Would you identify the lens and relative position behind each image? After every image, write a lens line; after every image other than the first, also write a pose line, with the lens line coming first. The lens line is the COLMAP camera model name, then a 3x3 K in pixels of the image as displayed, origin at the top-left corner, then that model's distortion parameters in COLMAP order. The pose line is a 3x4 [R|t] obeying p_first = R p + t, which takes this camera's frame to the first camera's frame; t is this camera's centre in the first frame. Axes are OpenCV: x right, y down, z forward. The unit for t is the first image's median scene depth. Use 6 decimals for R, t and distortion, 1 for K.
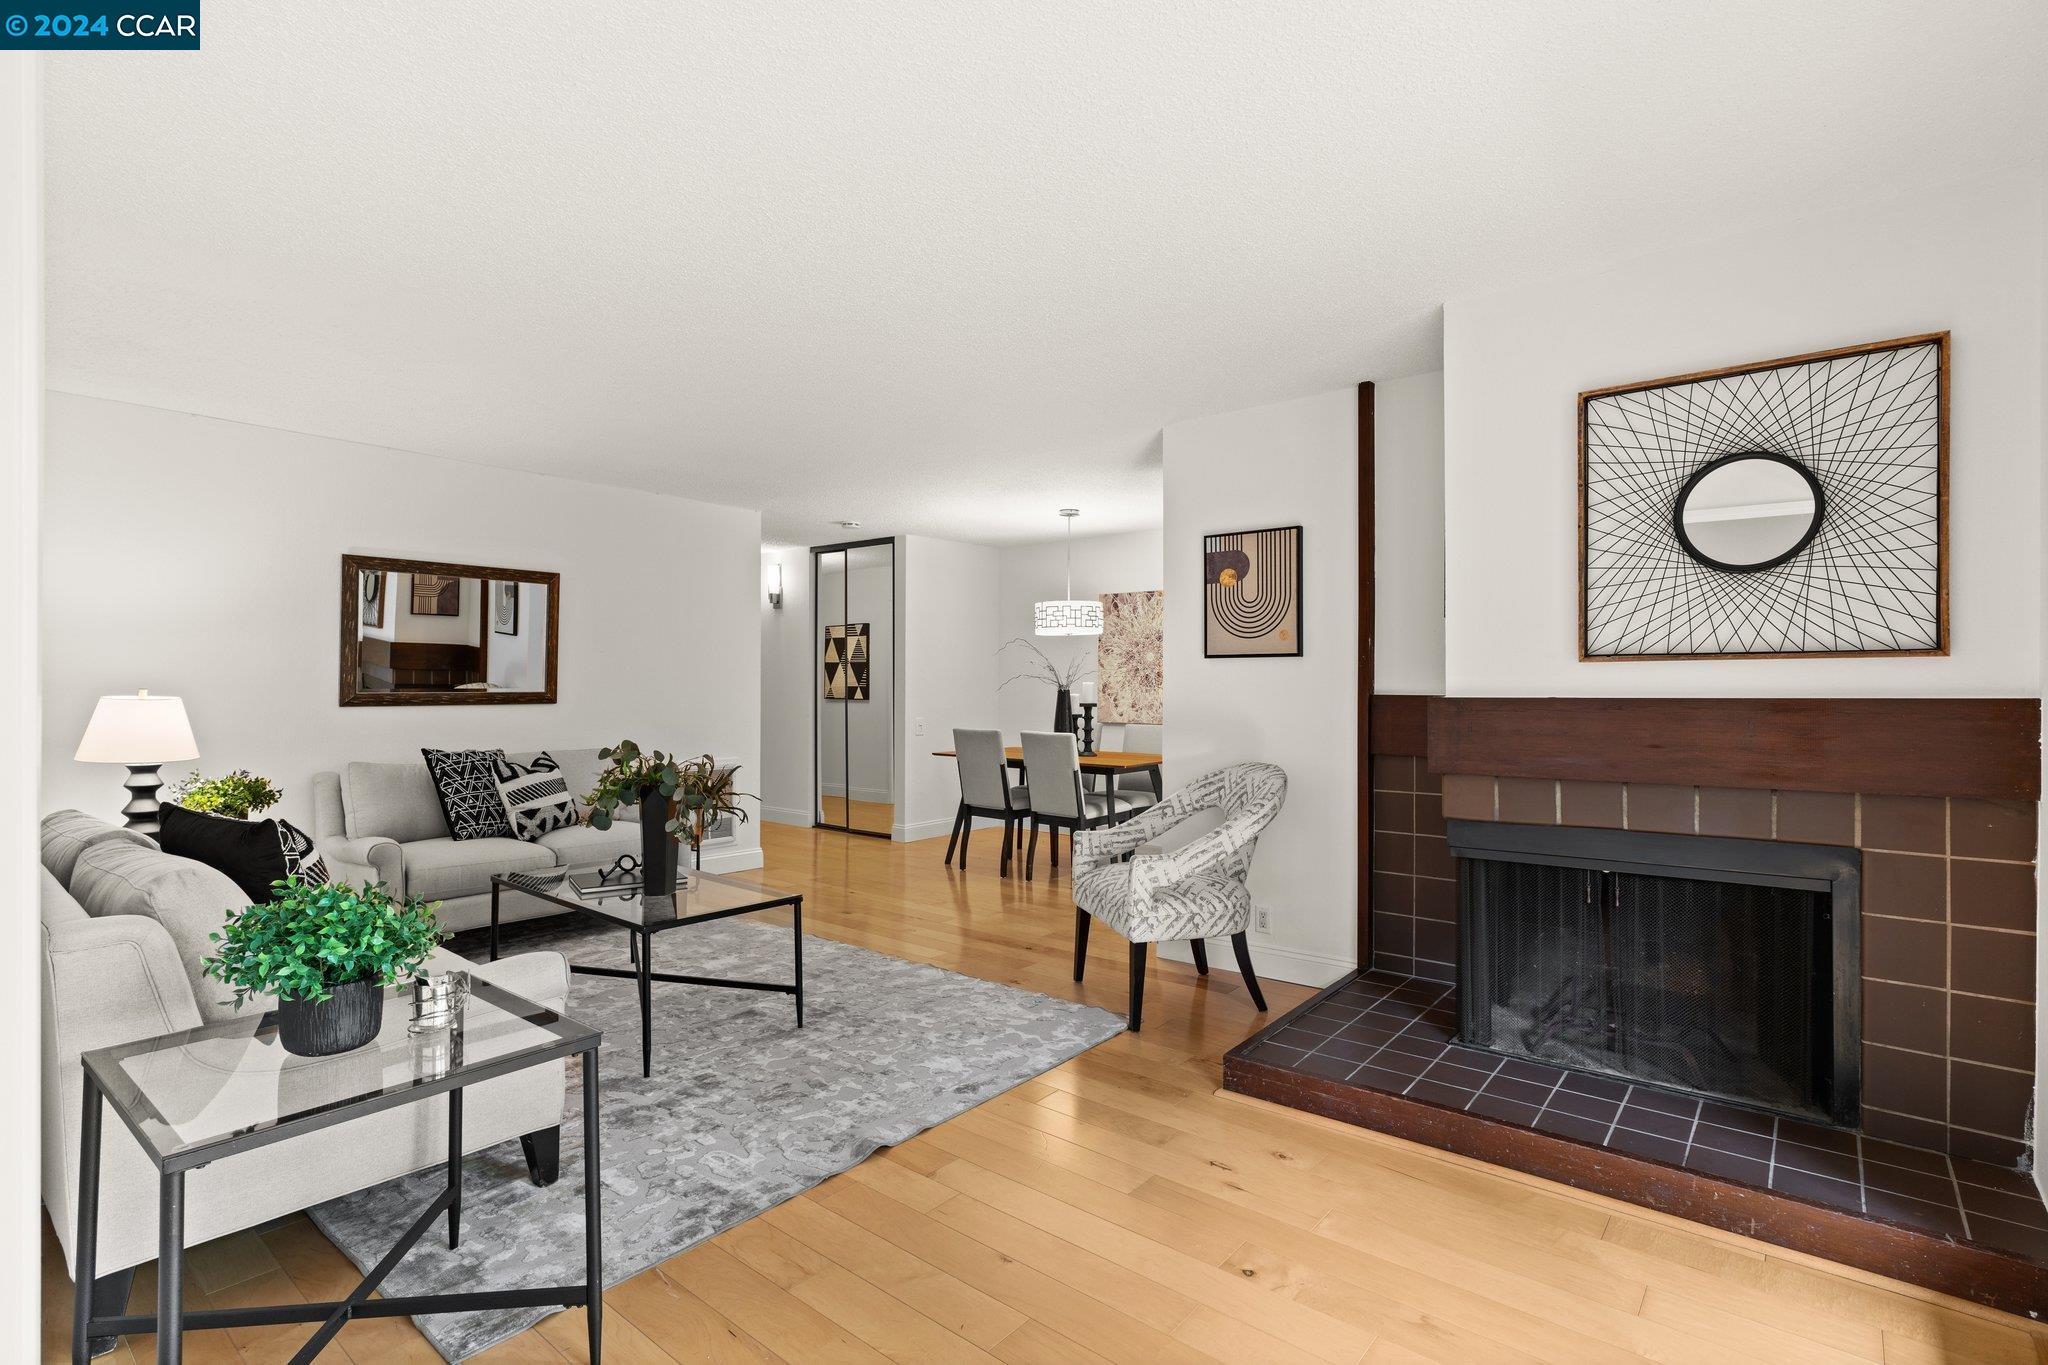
lens RADIAL K [[974.4, 0, 1024.0], [0, 974.4, 682.5], [0, 0, 1]] dist [-0.002422, 0.000230]
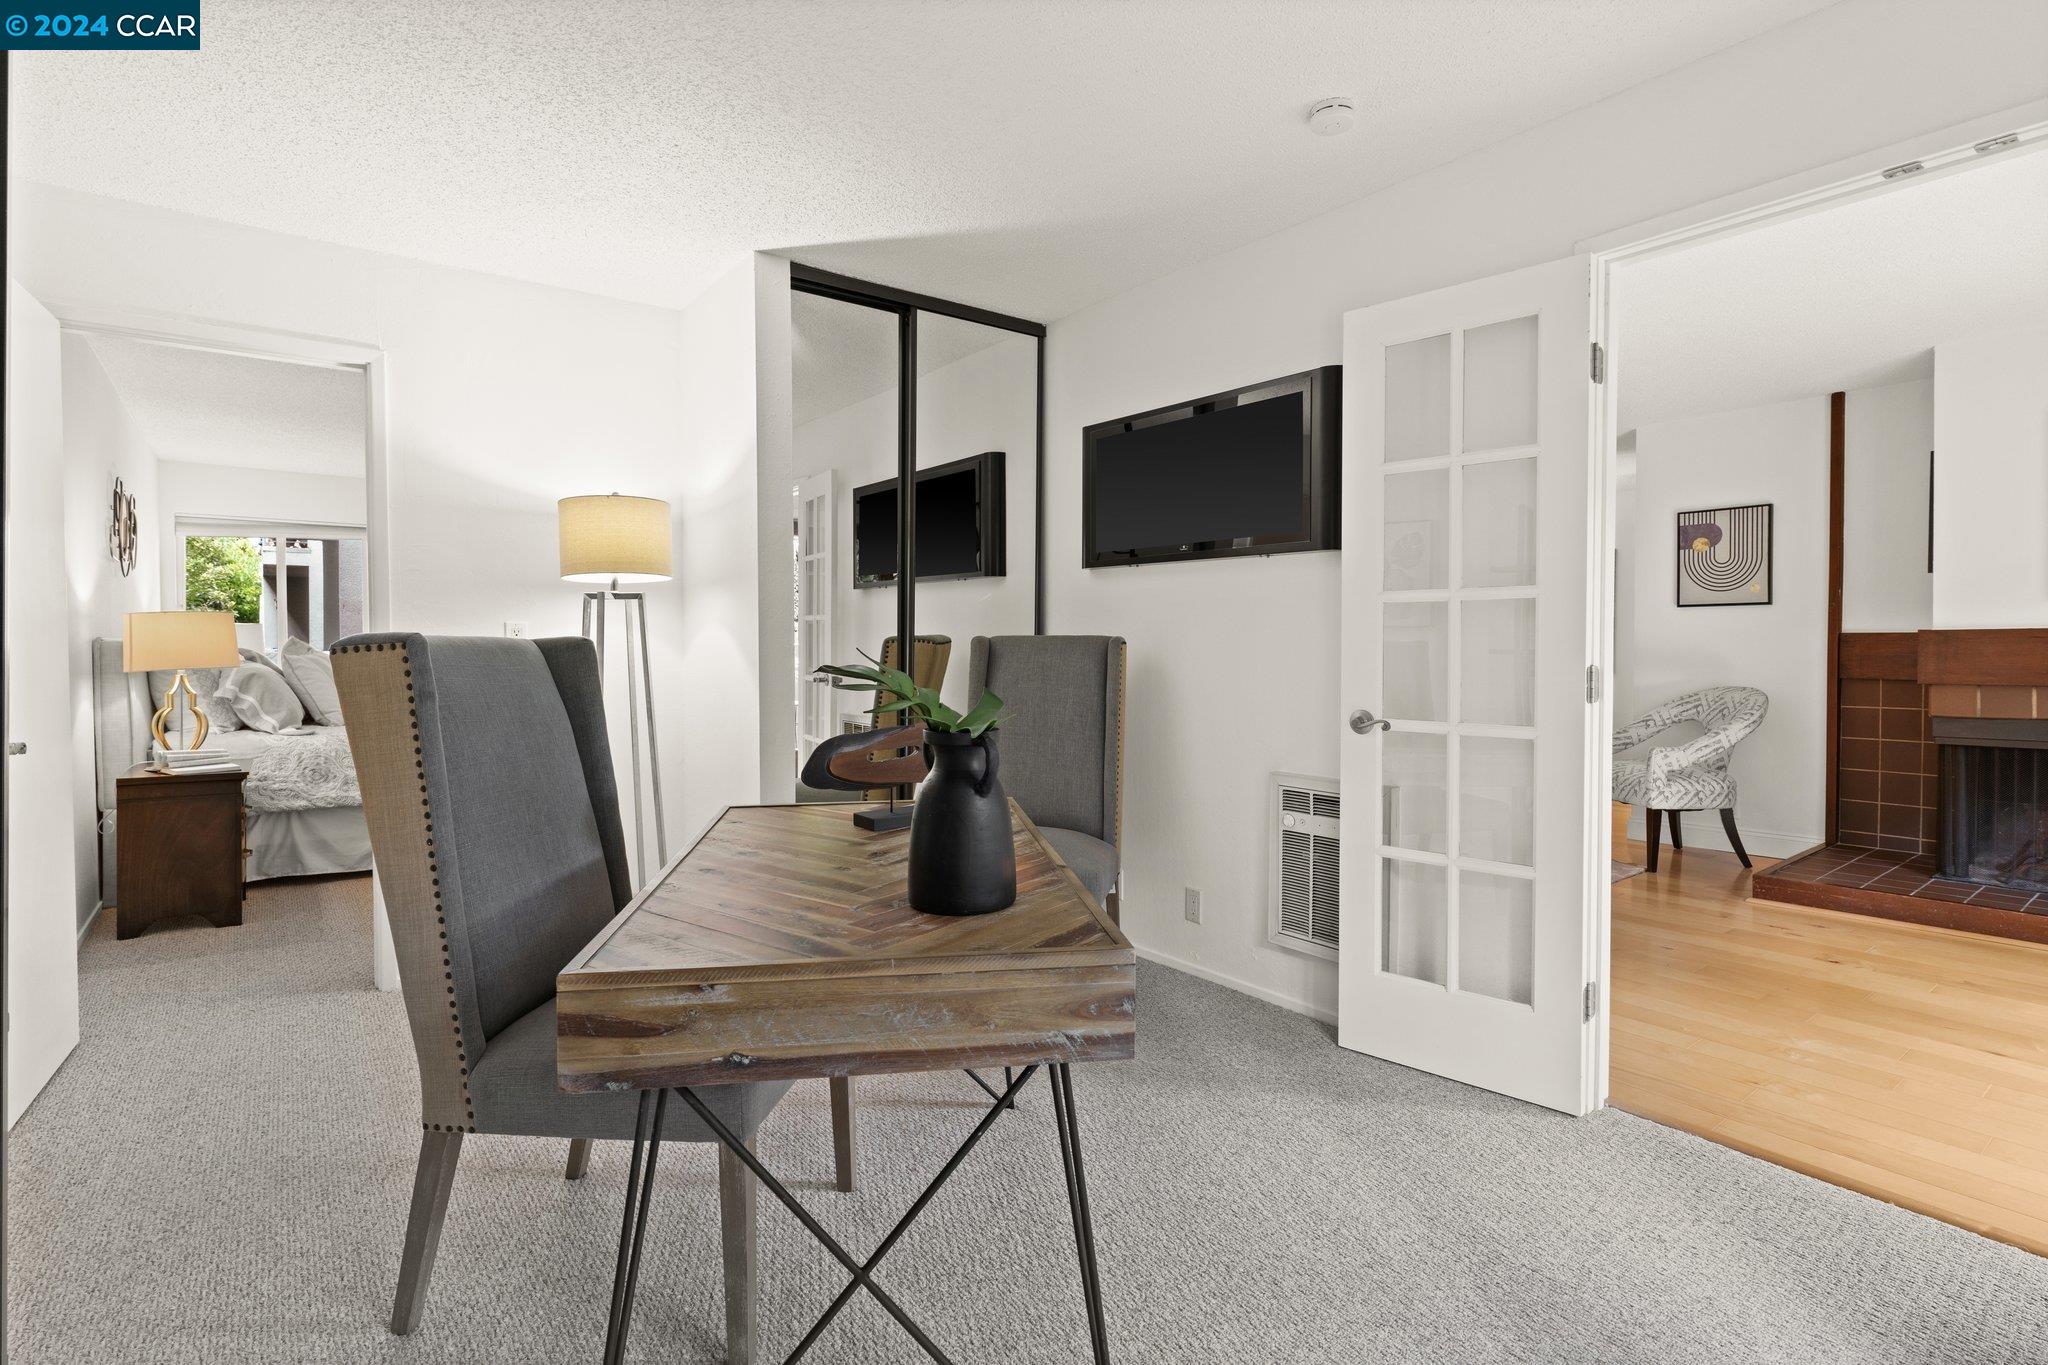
lens RADIAL K [[989.6, 0, 1022.7], [0, 989.6, 660.1], [0, 0, 1]] dist [0.000513, 0.001306]
pose [[0.974244, 0.001668, -0.225488, -0.372325], [0.001504, 0.999902, 0.013892, 0.026128], [0.225490, -0.013874, 0.974147, -0.488639]]
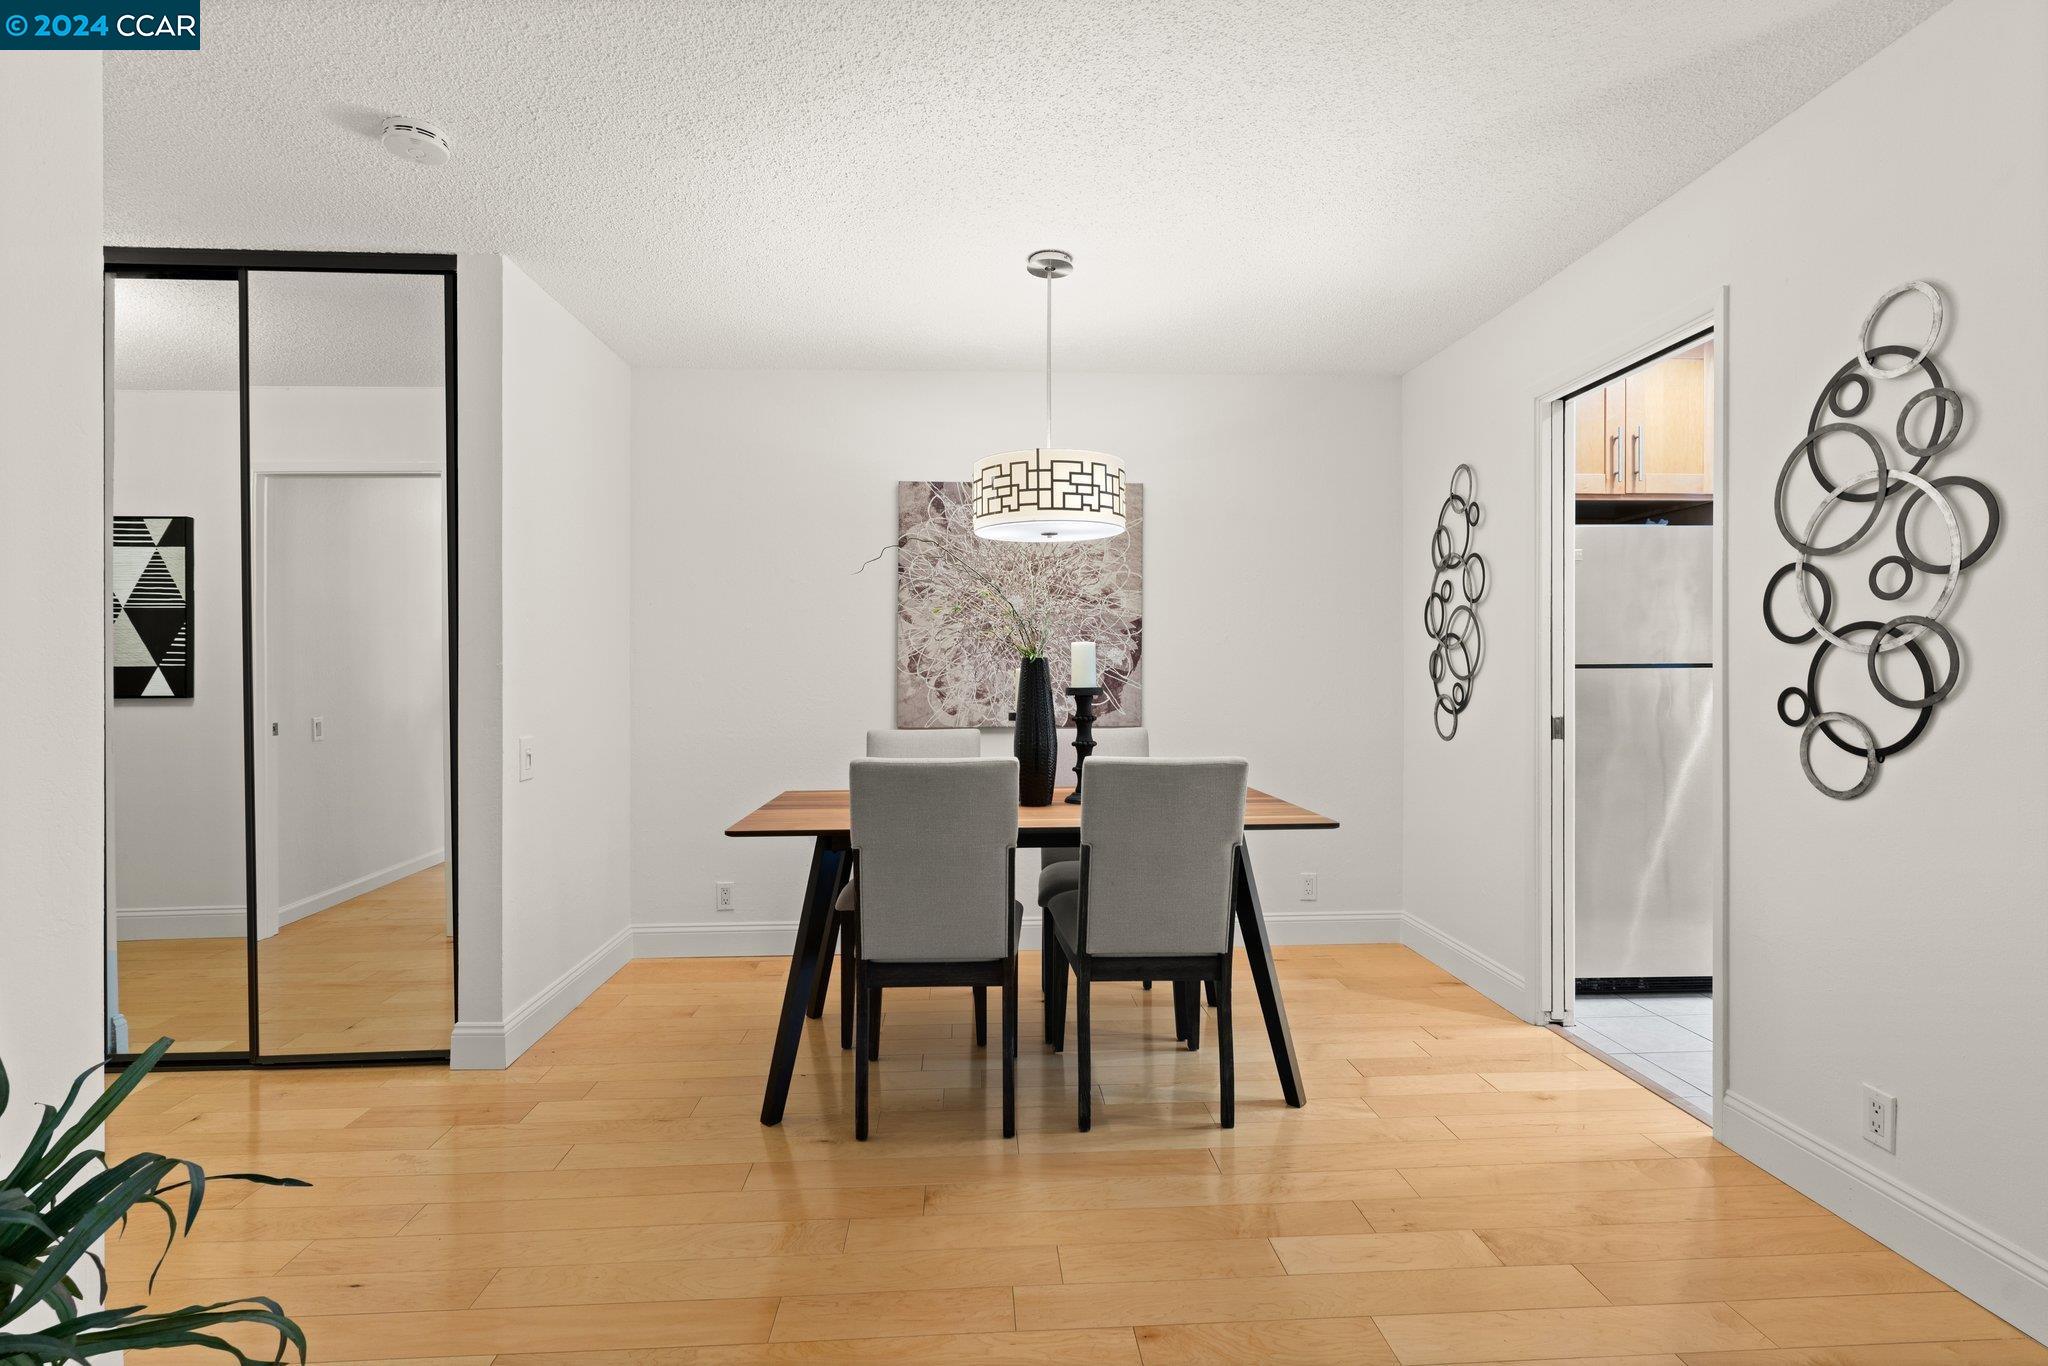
lens RADIAL K [[989.6, 0, 1022.7], [0, 989.6, 660.6], [0, 0, 1]] dist [0.000513, 0.001306]
pose [[0.748594, 0.003754, 0.663018, -0.416193], [0.006517, 0.999894, -0.013019, 0.022694], [-0.662997, 0.014067, 0.748490, 1.050562]]
